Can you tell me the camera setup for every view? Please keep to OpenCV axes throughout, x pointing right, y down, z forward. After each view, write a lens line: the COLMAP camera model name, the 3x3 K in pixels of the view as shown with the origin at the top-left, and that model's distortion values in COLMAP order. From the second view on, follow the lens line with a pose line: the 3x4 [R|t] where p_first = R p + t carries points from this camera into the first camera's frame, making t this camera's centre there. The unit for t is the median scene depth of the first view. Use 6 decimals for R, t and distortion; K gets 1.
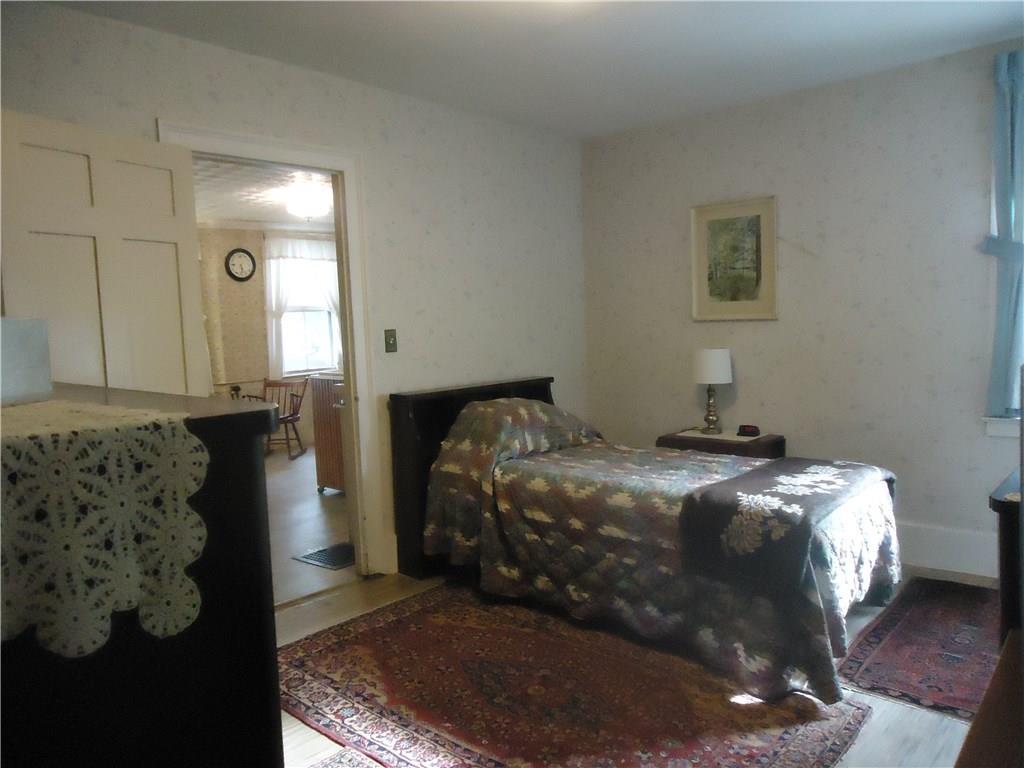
lens RADIAL K [[733.0, 0, 512.0], [0, 733.0, 384.0], [0, 0, 1]] dist [-0.014094, 0.001237]
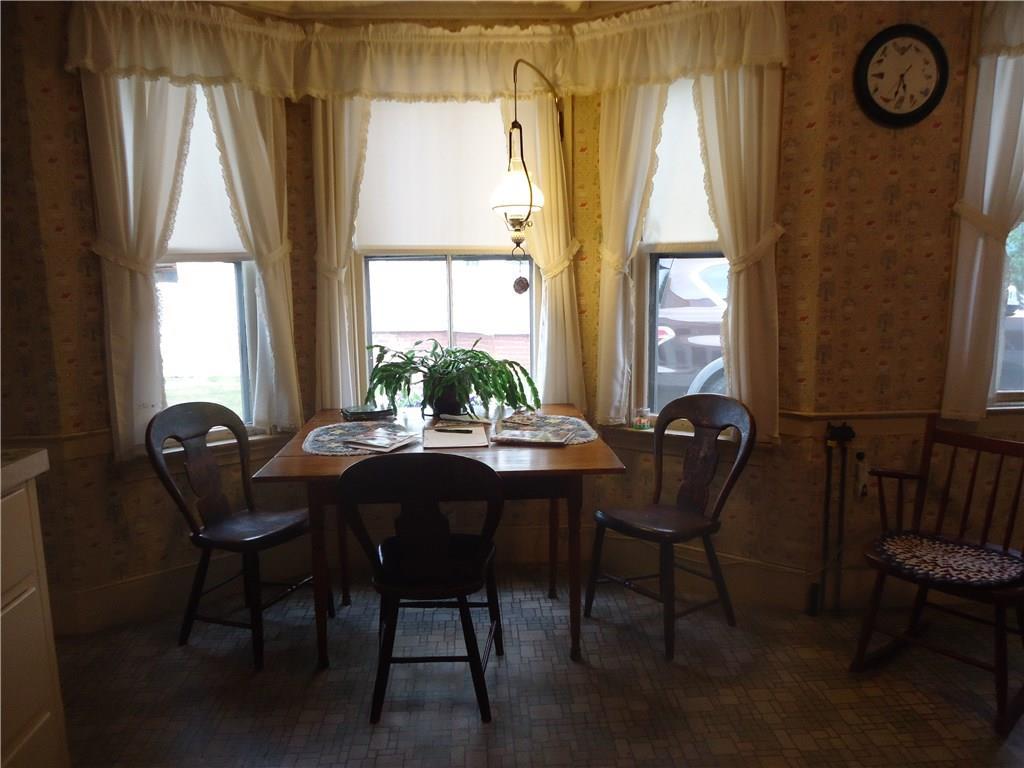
lens RADIAL K [[733.0, 0, 512.0], [0, 733.0, 384.0], [0, 0, 1]] dist [-0.014094, 0.001237]
pose [[0.693277, 0.133536, -0.708191, -0.236821], [-0.079324, 0.990852, 0.109181, -0.043479], [0.716292, -0.019516, 0.697527, 0.629867]]
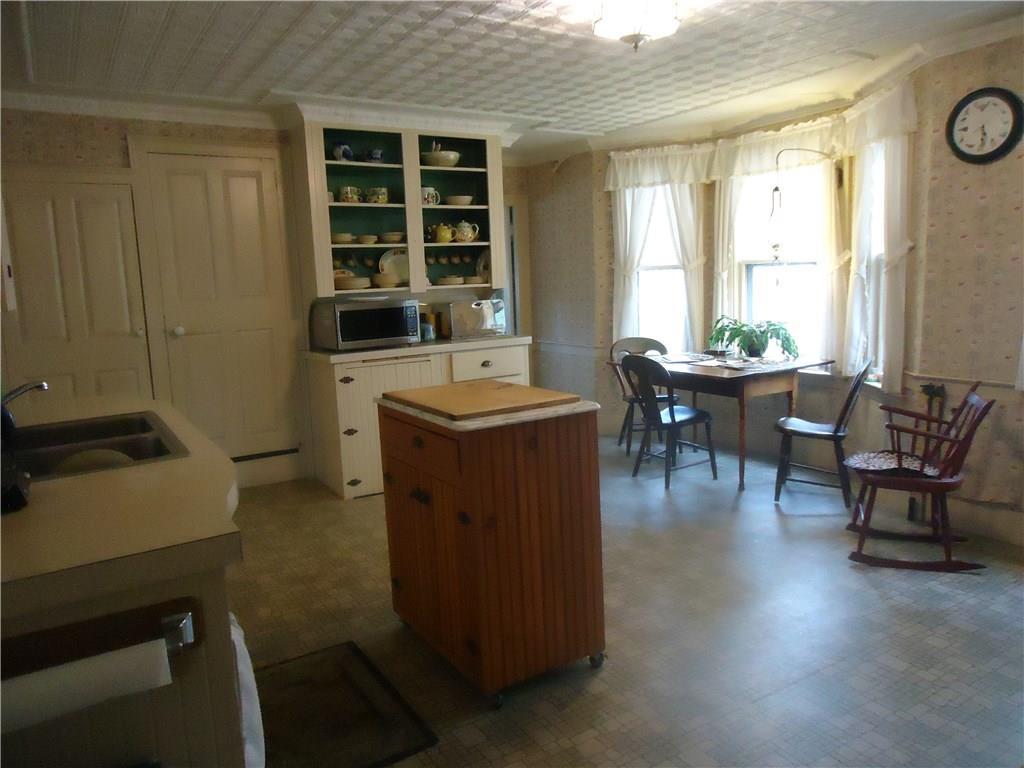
lens RADIAL K [[733.0, 0, 512.0], [0, 733.0, 384.0], [0, 0, 1]] dist [-0.014094, 0.001237]
pose [[-0.297918, 0.179183, -0.937624, 0.167592], [-0.048238, 0.978144, 0.202254, -0.083048], [0.953372, 0.105484, -0.282764, 0.862622]]
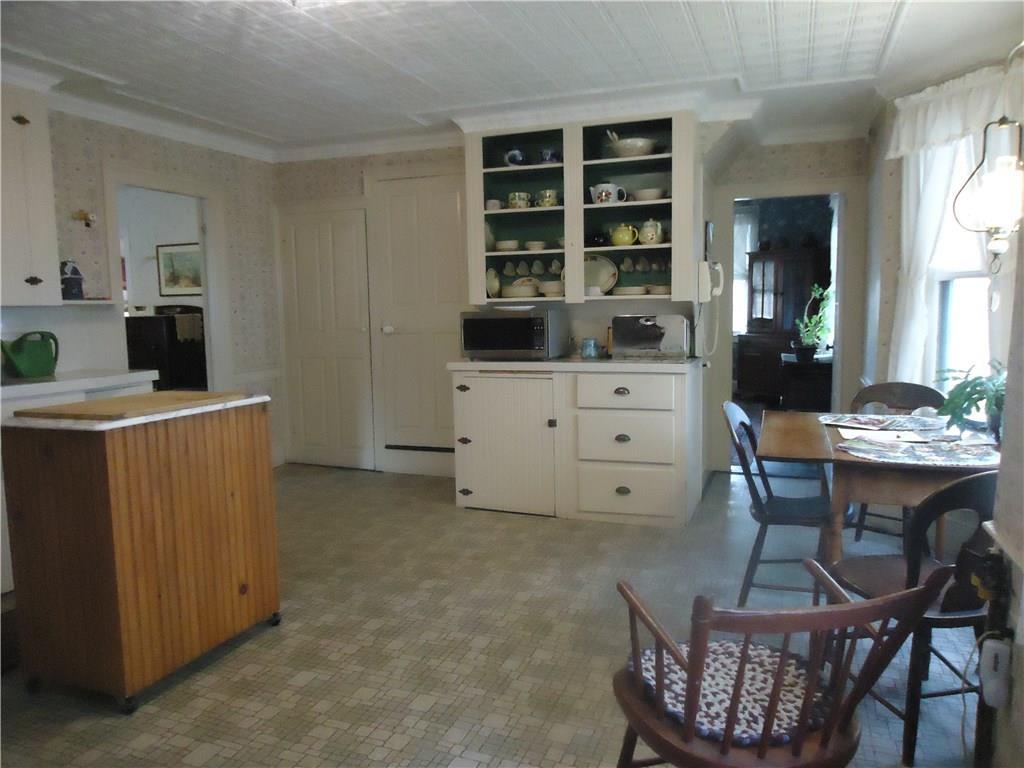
lens RADIAL K [[764.4, 0, 512.0], [0, 764.4, 384.0], [0, 0, 1]] dist [-0.010185, 0.001025]
pose [[-0.944511, 0.078155, -0.319046, -0.188976], [0.011751, 0.978700, 0.204961, -0.089202], [0.328269, 0.189839, -0.925311, 1.150791]]
